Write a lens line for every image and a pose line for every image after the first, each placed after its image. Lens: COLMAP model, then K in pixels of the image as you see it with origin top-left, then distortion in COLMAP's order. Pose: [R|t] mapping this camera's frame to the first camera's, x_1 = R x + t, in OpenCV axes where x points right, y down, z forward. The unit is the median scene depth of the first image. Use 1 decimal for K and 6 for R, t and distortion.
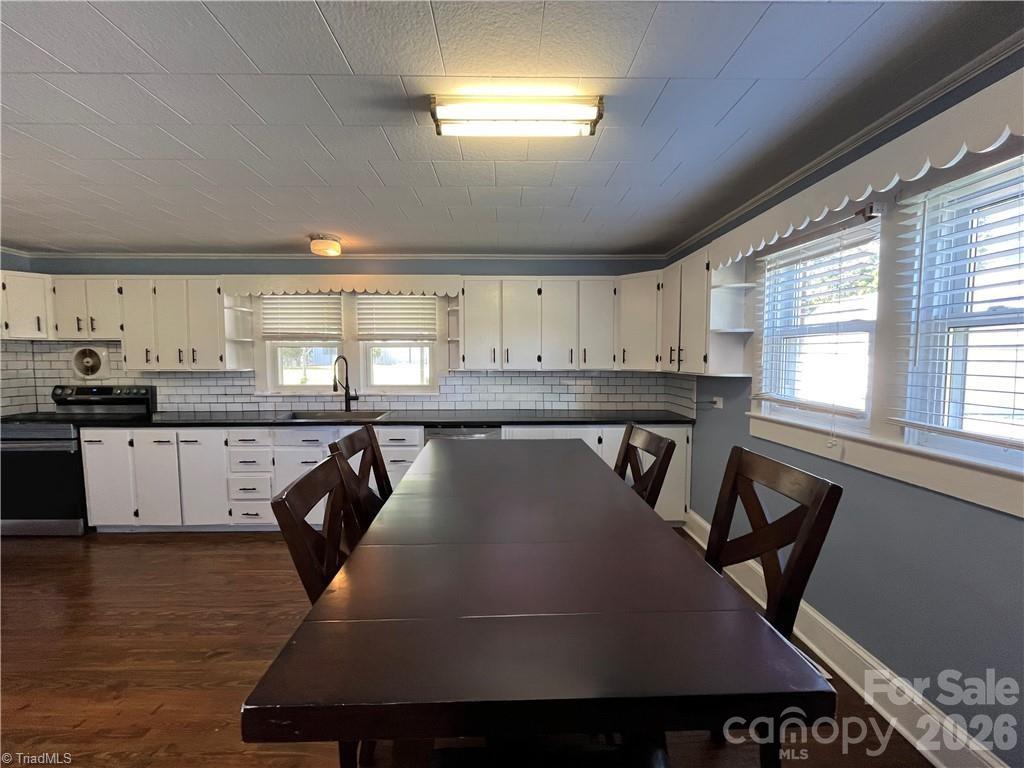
lens RADIAL K [[412.2, 0, 510.9], [0, 412.2, 383.3], [0, 0, 1]] dist [-0.003983, 0.000247]
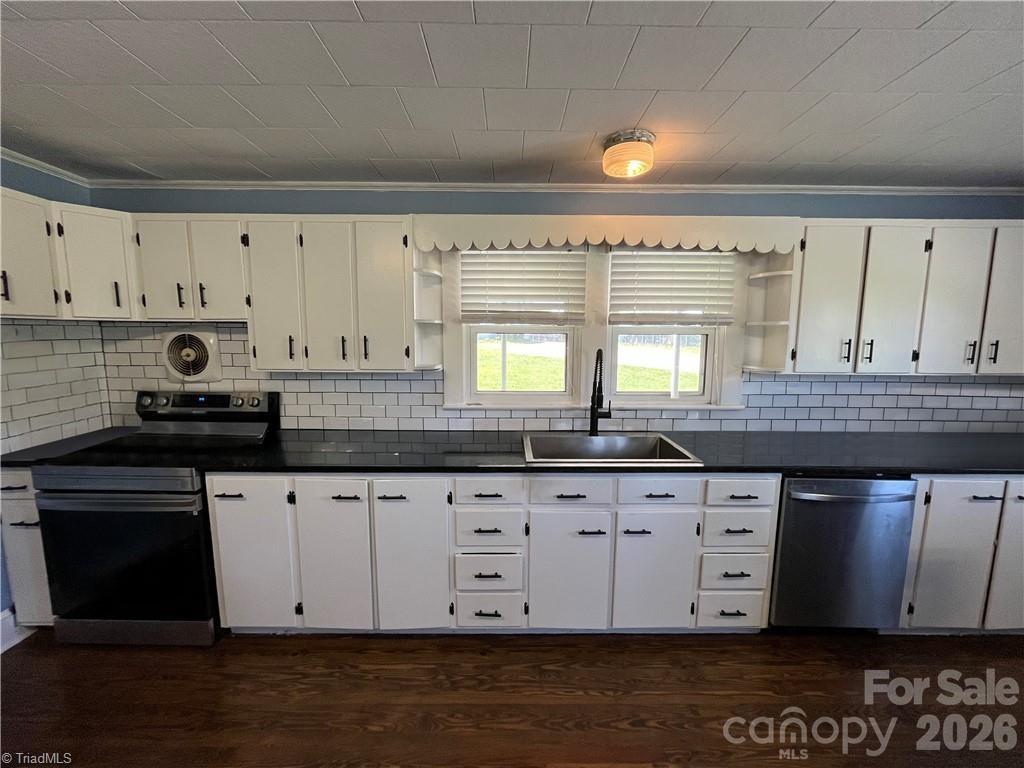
lens RADIAL K [[412.2, 0, 511.6], [0, 412.2, 382.1], [0, 0, 1]] dist [-0.003983, 0.000247]
pose [[0.999922, 0.007622, -0.009932, -0.535050], [-0.007019, 0.998211, 0.059377, -0.052984], [0.010366, -0.059303, 0.998186, 0.373657]]
